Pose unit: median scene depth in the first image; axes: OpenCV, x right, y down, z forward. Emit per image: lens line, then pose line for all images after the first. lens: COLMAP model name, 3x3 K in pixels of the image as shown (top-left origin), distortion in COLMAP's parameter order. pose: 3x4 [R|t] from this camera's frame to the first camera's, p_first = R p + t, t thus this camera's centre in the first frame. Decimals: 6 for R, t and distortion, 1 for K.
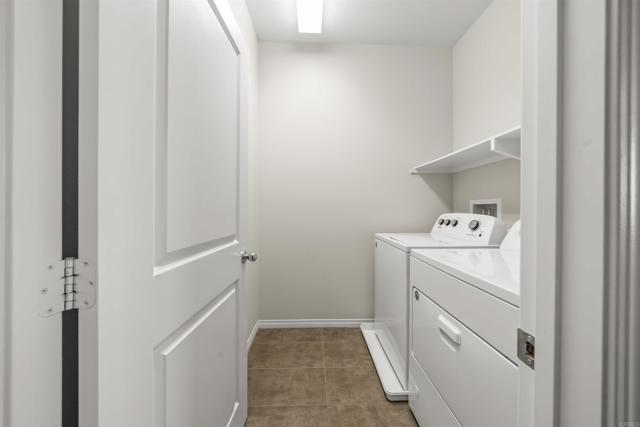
lens RADIAL K [[219.3, 0, 319.2], [0, 219.3, 208.6], [0, 0, 1]] dist [0.001052, 0.000024]
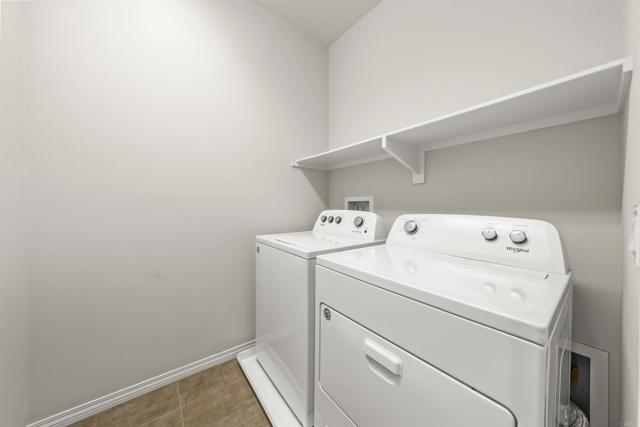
lens RADIAL K [[219.3, 0, 319.2], [0, 219.3, 208.6], [0, 0, 1]] dist [0.001052, 0.000024]
pose [[0.811482, -0.005857, 0.584349, -0.030789], [-0.004865, 0.999847, 0.016778, -0.001776], [-0.584358, -0.016458, 0.811329, 0.250309]]
